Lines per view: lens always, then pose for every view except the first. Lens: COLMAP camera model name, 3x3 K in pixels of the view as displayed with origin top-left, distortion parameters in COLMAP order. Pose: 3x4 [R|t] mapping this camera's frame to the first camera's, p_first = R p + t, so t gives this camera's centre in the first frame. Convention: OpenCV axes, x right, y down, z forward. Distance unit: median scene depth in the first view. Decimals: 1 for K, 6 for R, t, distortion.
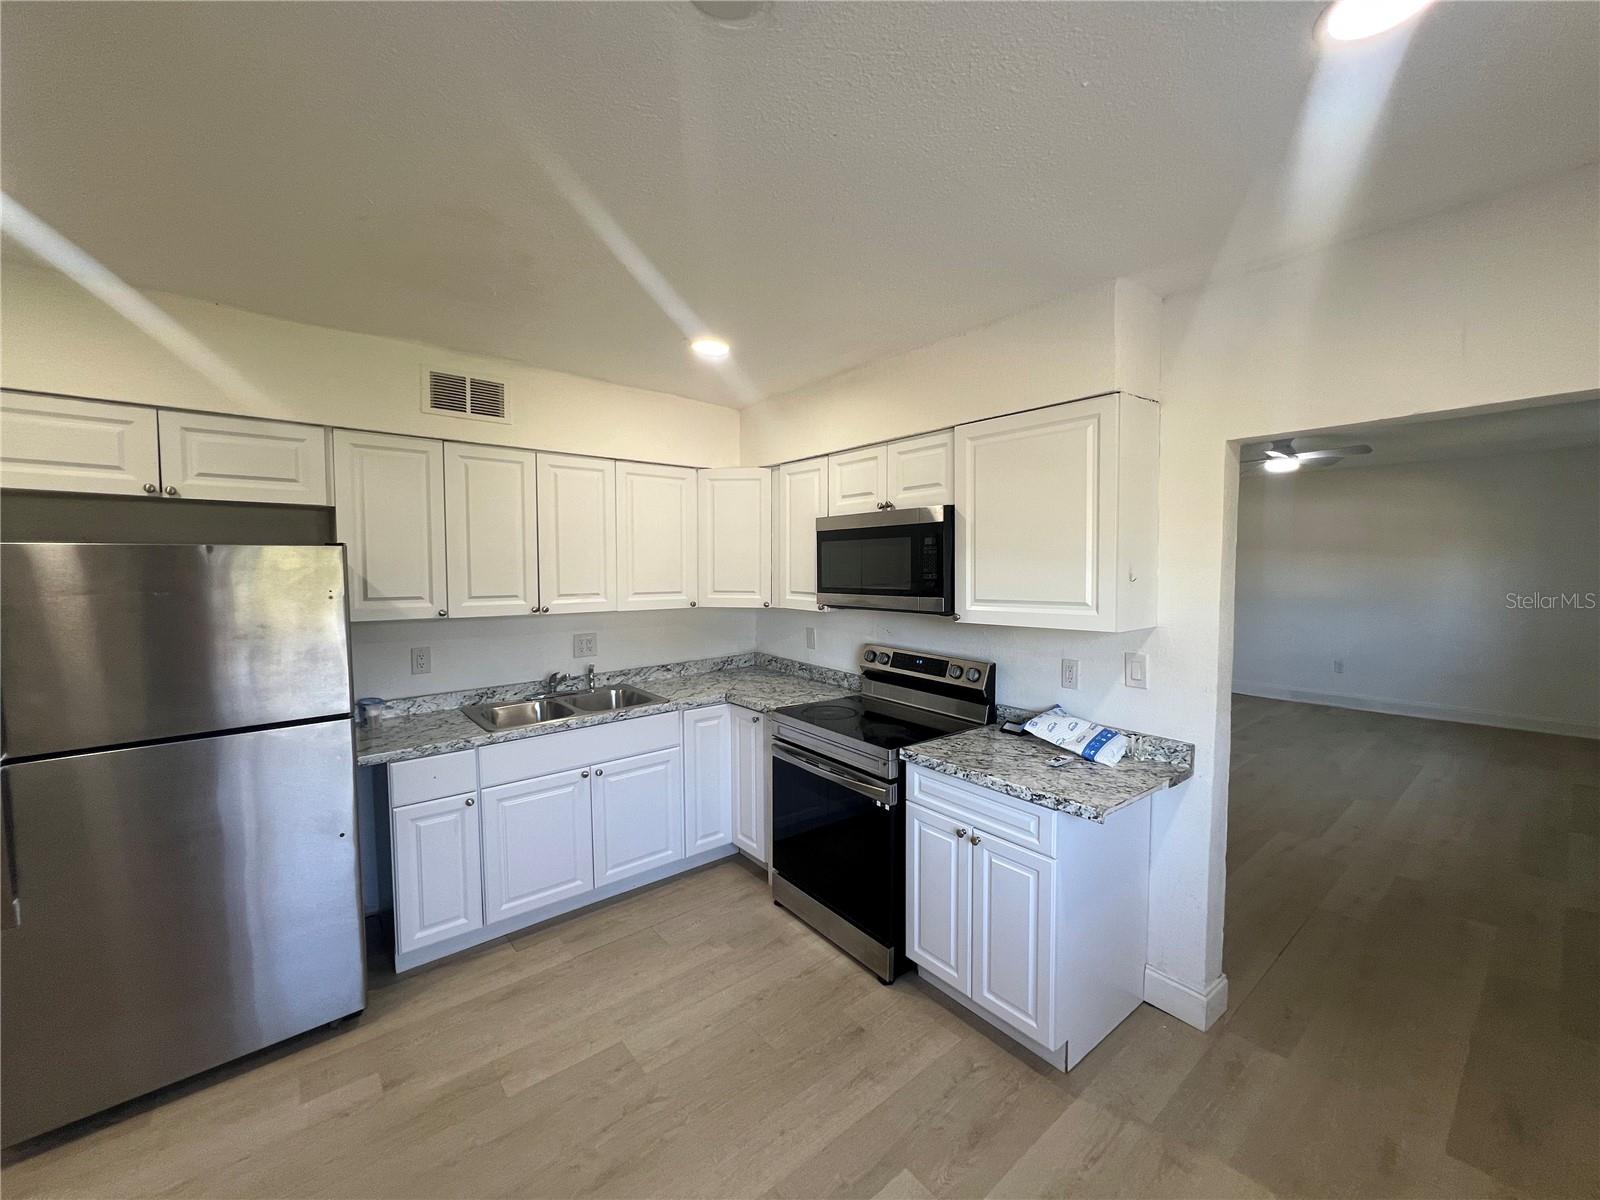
lens RADIAL K [[643.8, 0, 802.9], [0, 643.8, 598.8], [0, 0, 1]] dist [0.001484, -0.000085]
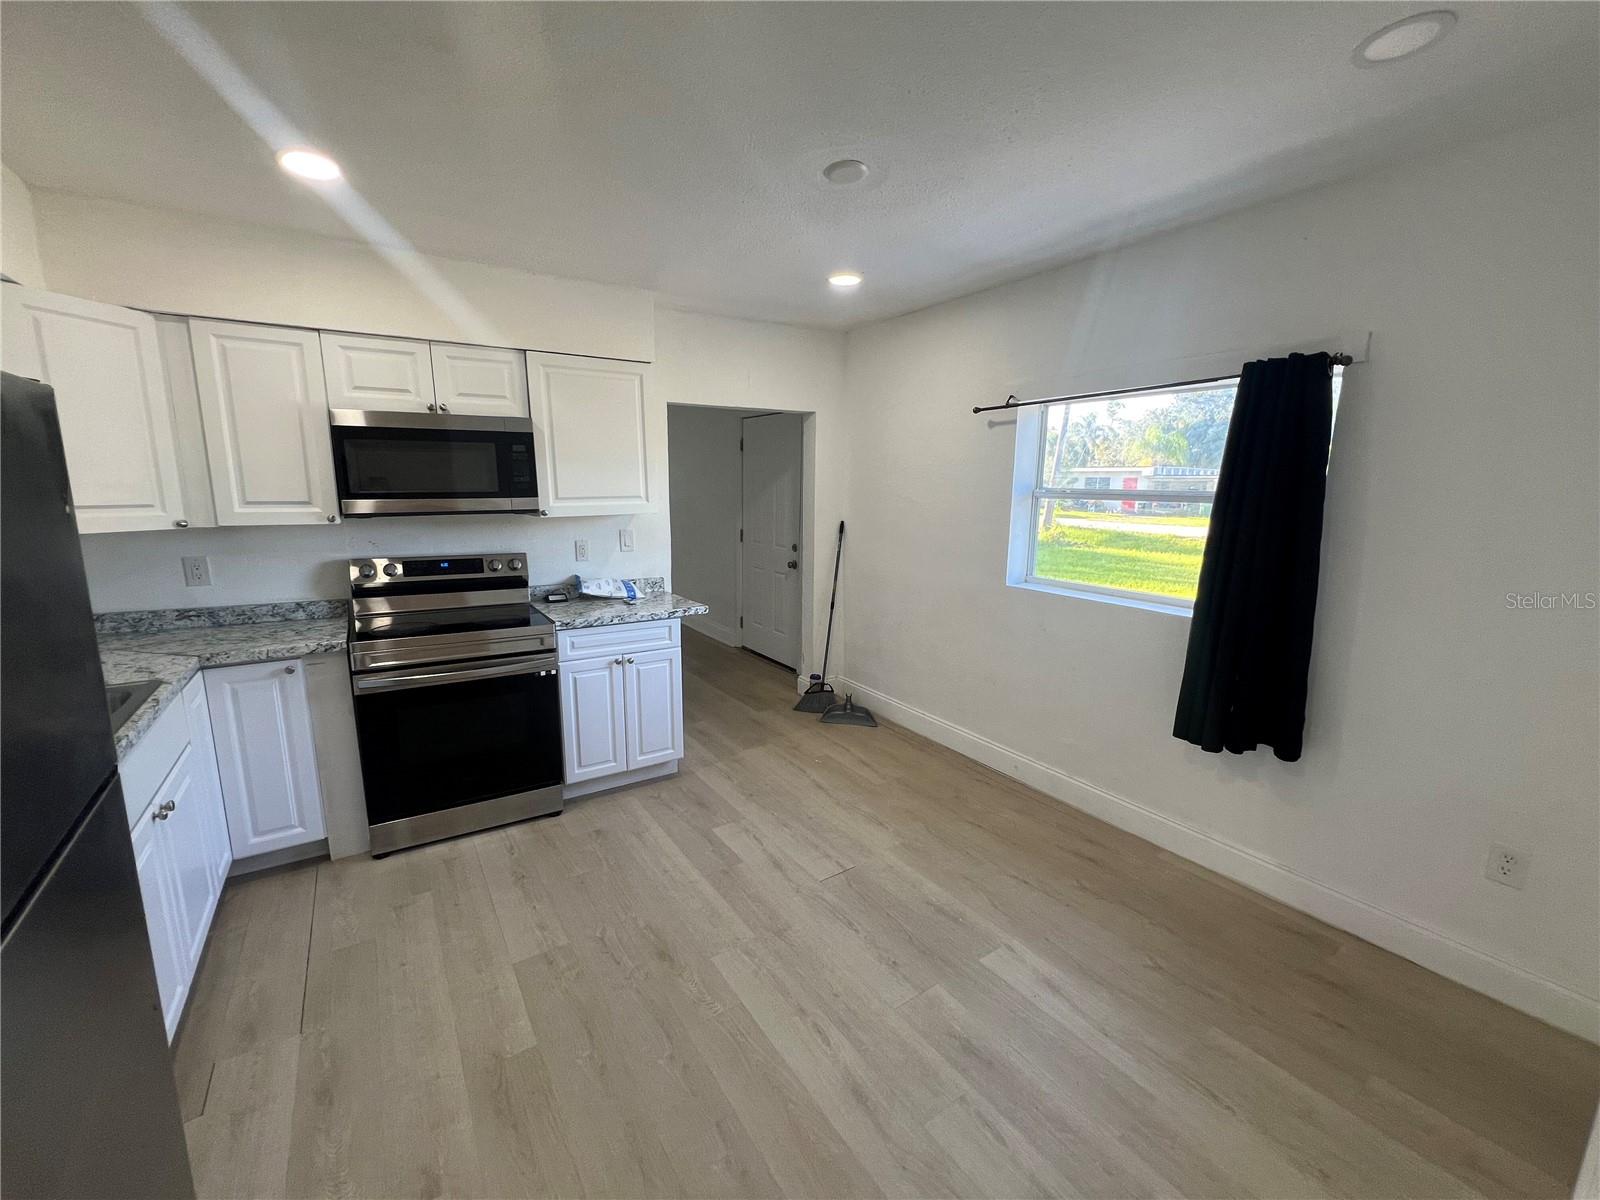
lens RADIAL K [[643.8, 0, 802.7], [0, 643.8, 598.8], [0, 0, 1]] dist [0.001484, -0.000085]
pose [[0.084205, -0.170239, 0.981799, -0.910905], [0.051907, 0.984710, 0.166292, 0.010478], [-0.995096, 0.036959, 0.091754, 0.383615]]
